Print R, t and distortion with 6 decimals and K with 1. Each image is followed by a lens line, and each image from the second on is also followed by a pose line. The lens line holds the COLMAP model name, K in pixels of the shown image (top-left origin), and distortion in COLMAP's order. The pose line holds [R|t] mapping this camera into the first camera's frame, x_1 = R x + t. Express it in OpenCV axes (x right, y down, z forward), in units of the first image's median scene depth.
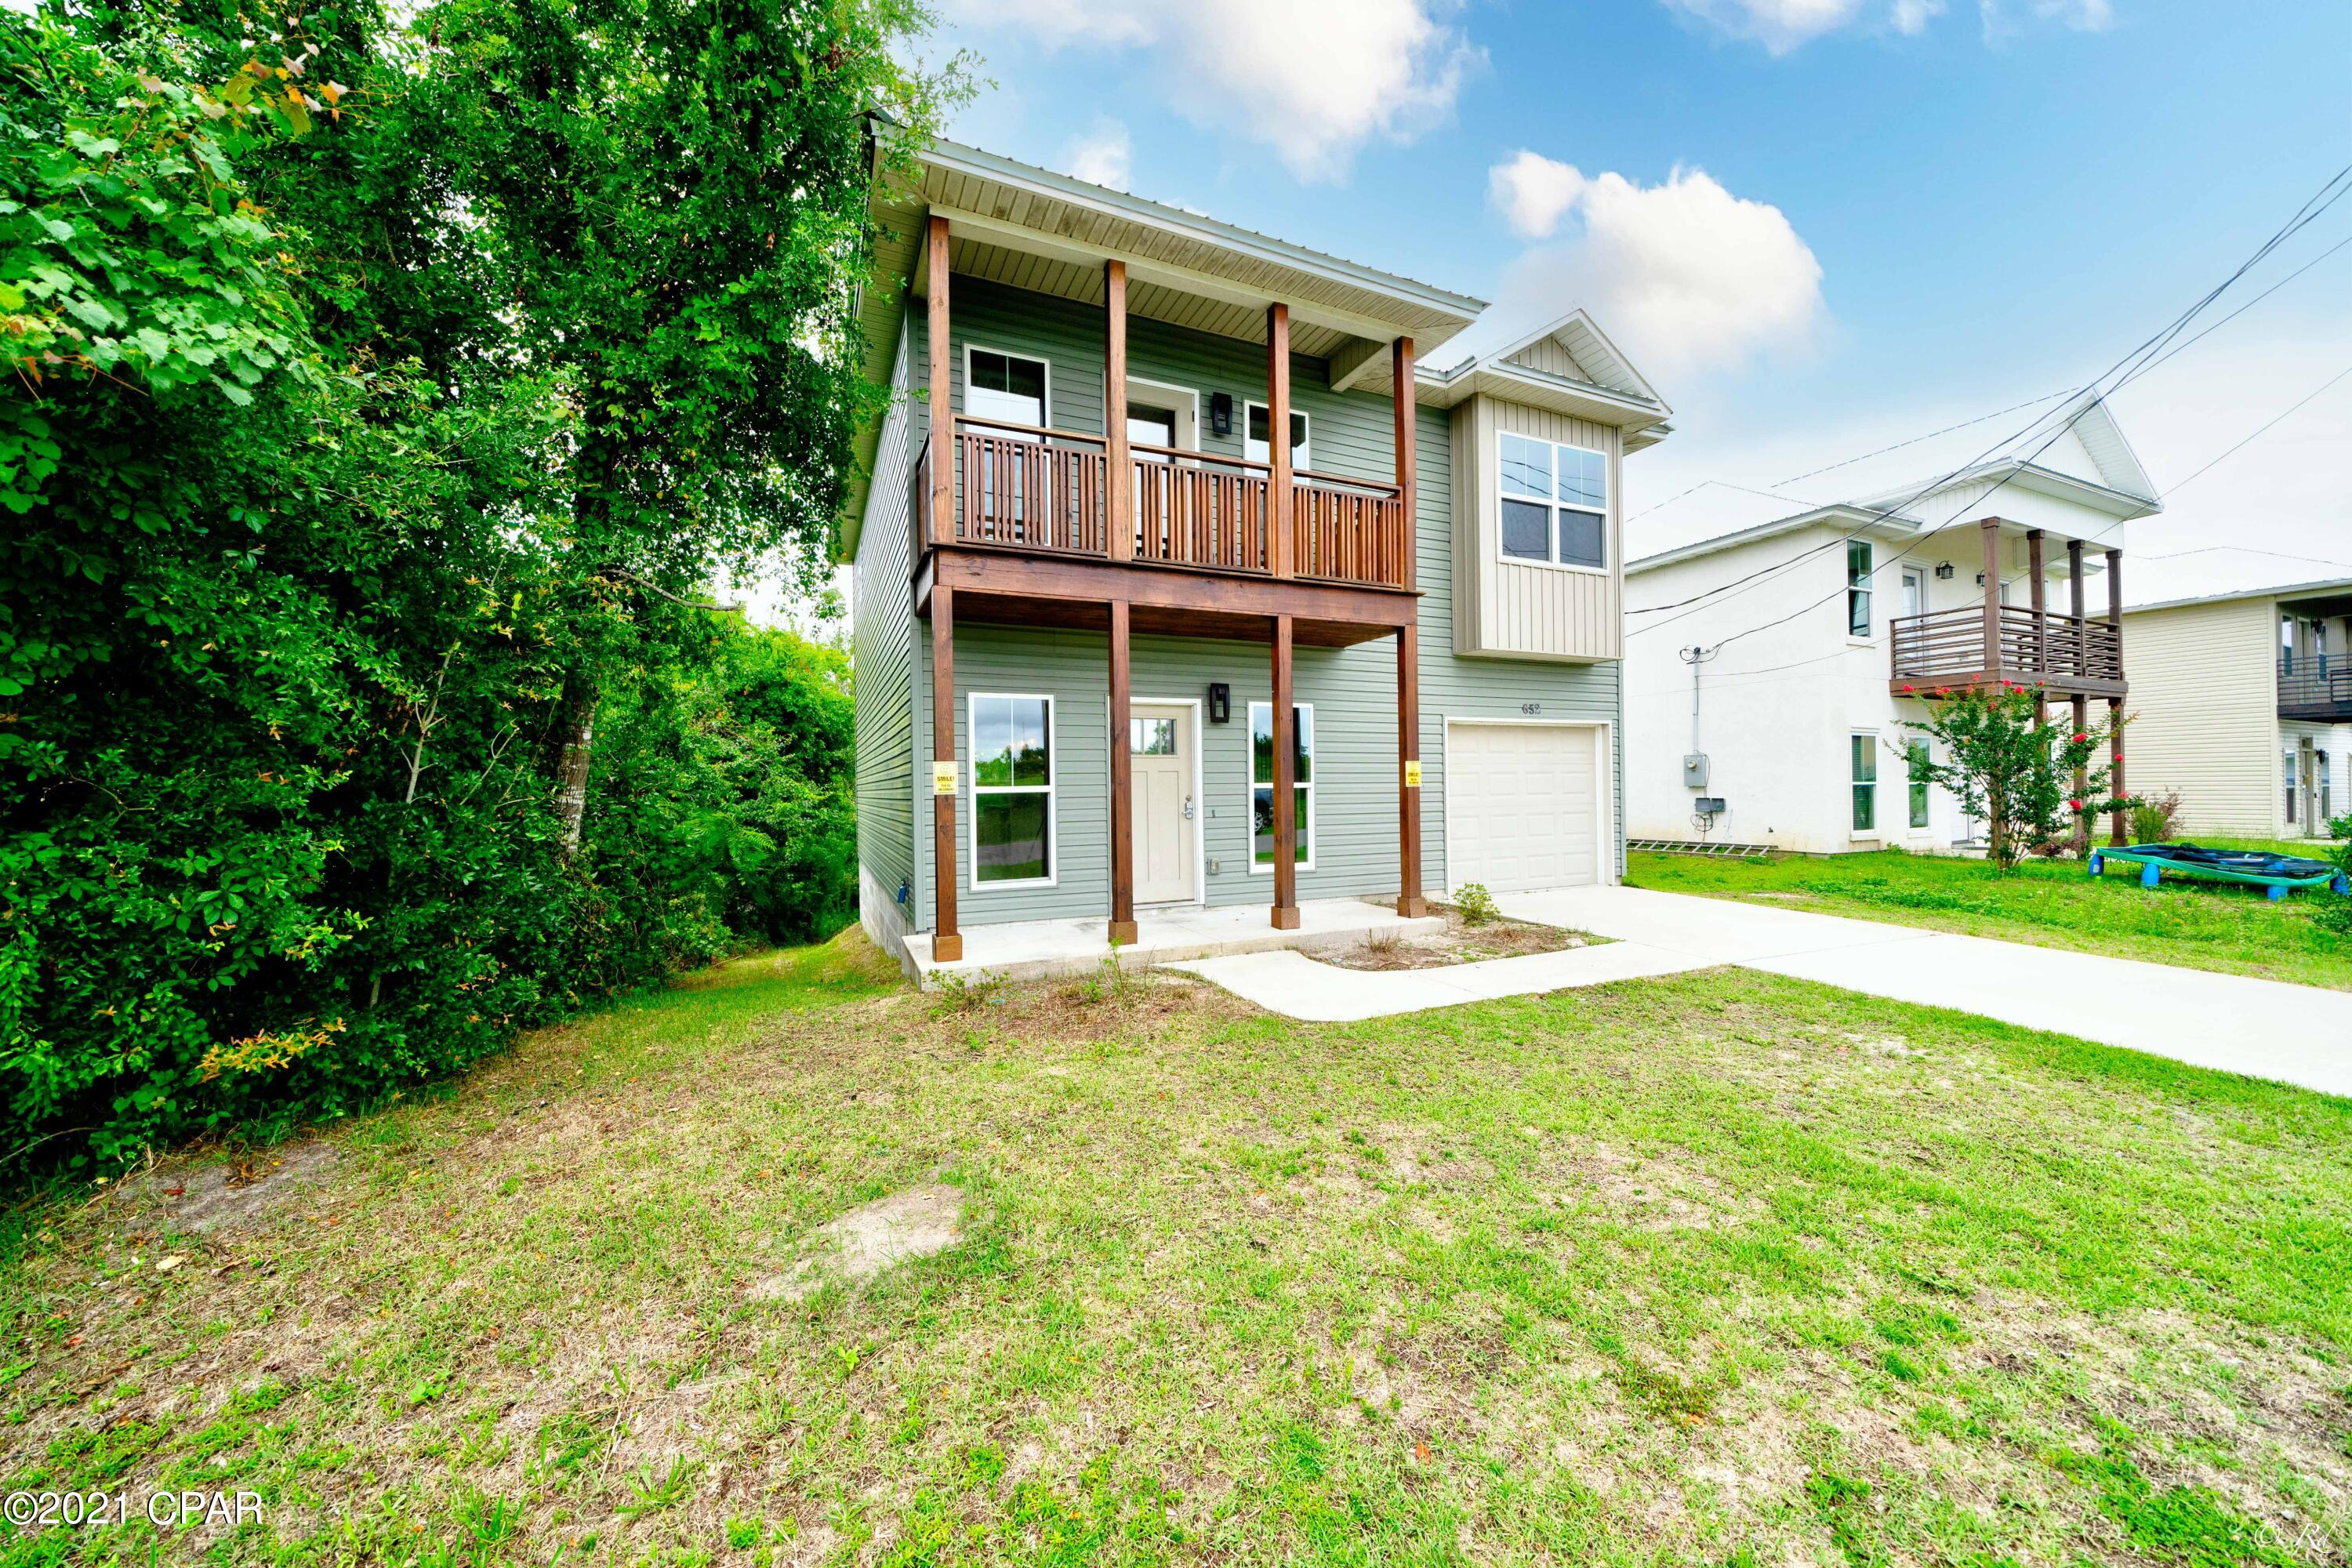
lens RADIAL K [[808.3, 0, 1184.3], [0, 808.3, 786.0], [0, 0, 1]] dist [-0.002723, -0.000597]
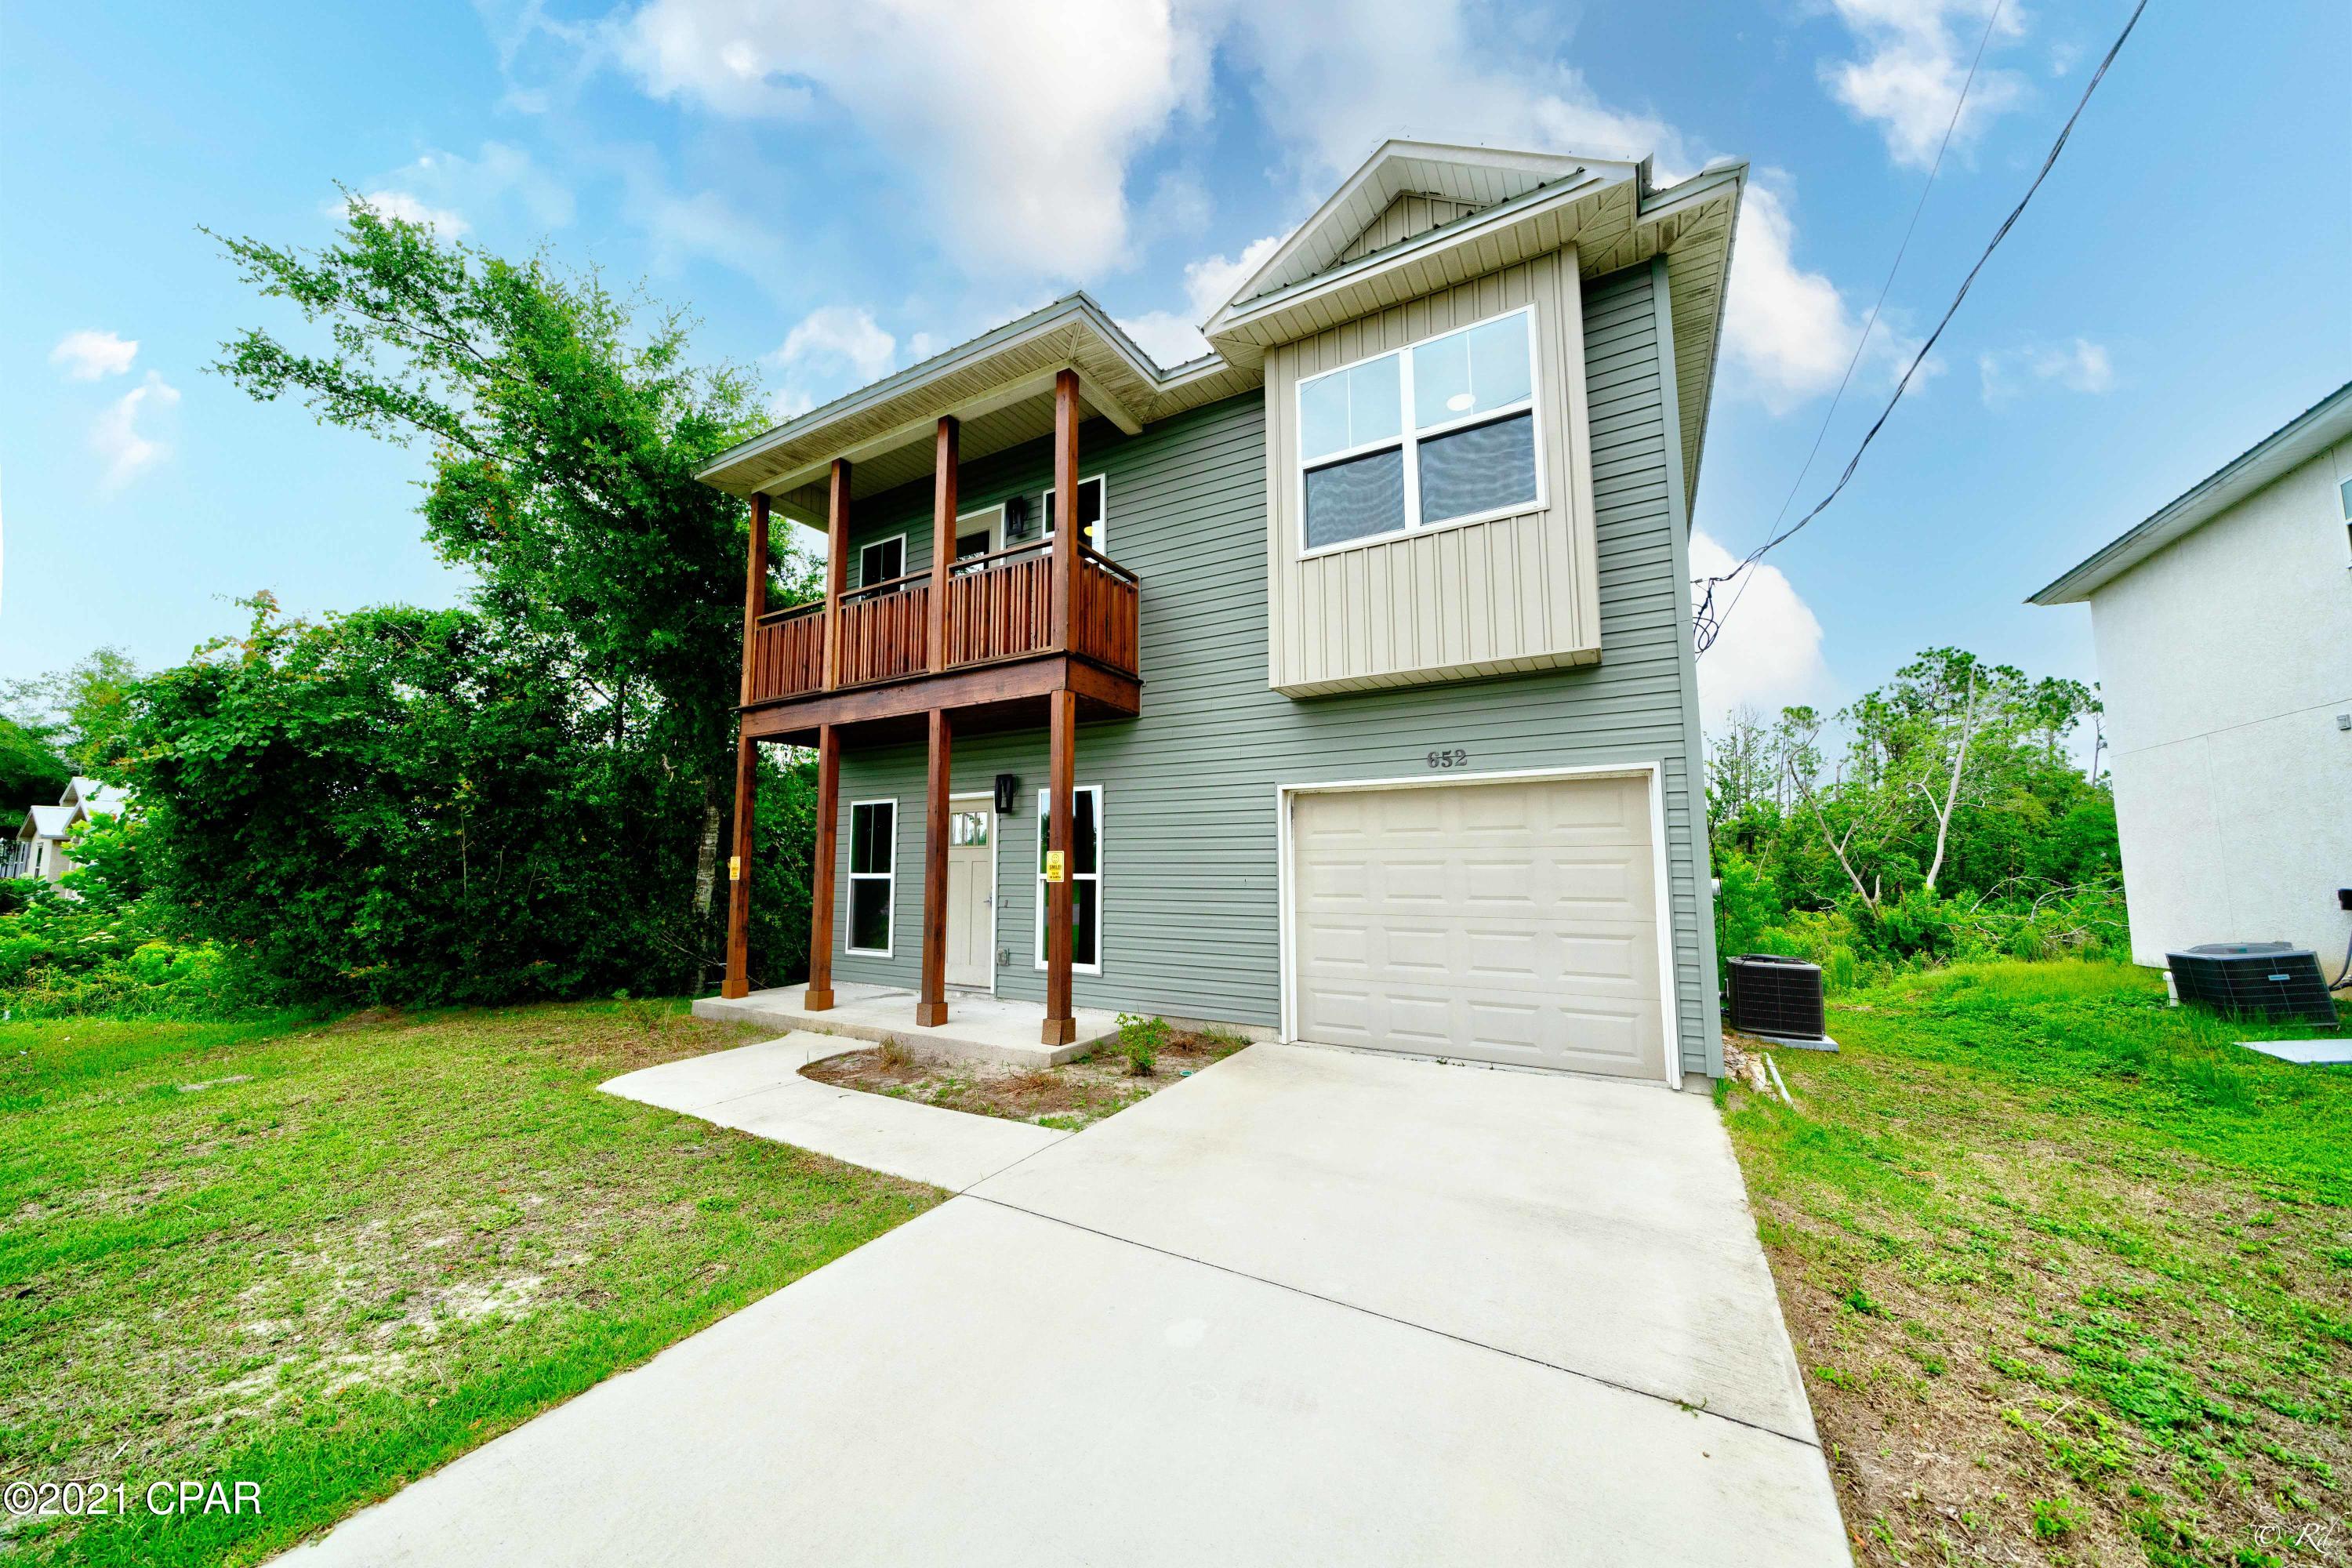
lens RADIAL K [[808.3, 0, 1209.1], [0, 808.3, 784.4], [0, 0, 1]] dist [-0.002723, -0.000597]
pose [[0.594579, -0.068694, -0.801097, 0.965249], [-0.004288, 0.996059, -0.088595, -0.024379], [0.804026, 0.056112, 0.591941, 0.578893]]
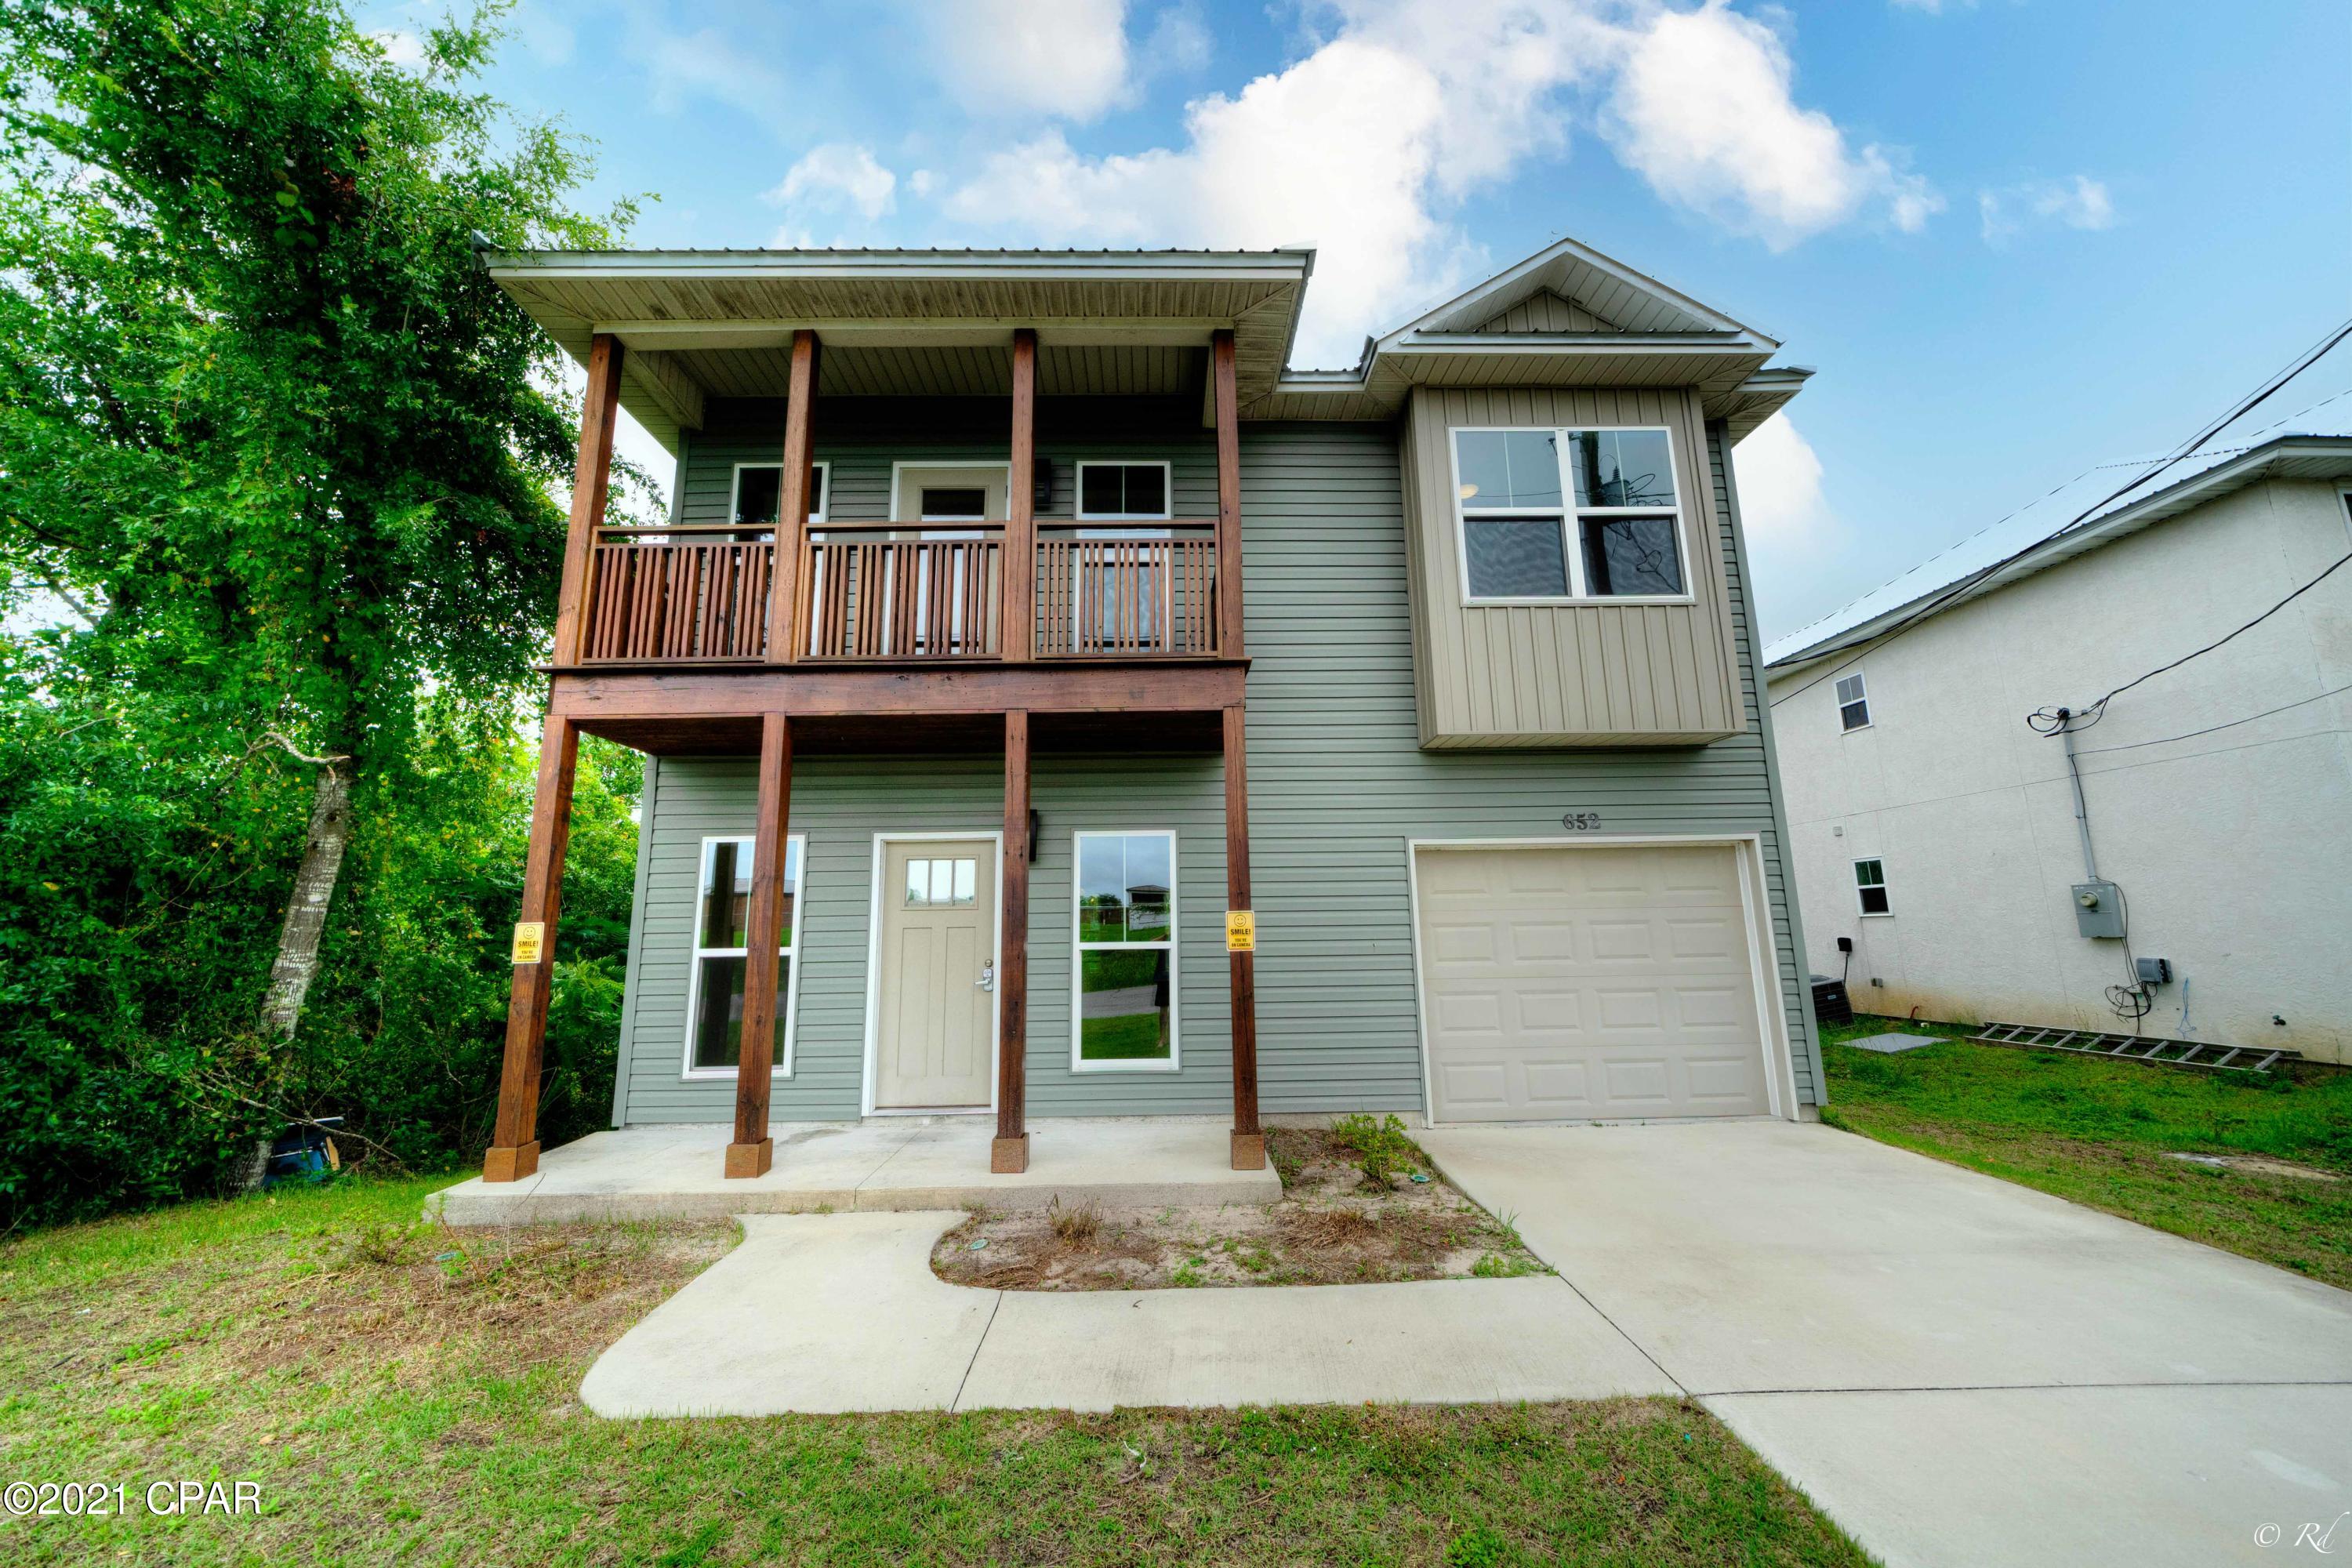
lens RADIAL K [[808.3, 0, 1182.5], [0, 808.3, 790.6], [0, 0, 1]] dist [-0.002723, -0.000597]
pose [[0.921958, -0.067663, -0.381334, 0.454237], [0.002730, 0.985731, -0.168305, -0.015546], [0.387281, 0.154129, 0.908987, 0.348441]]
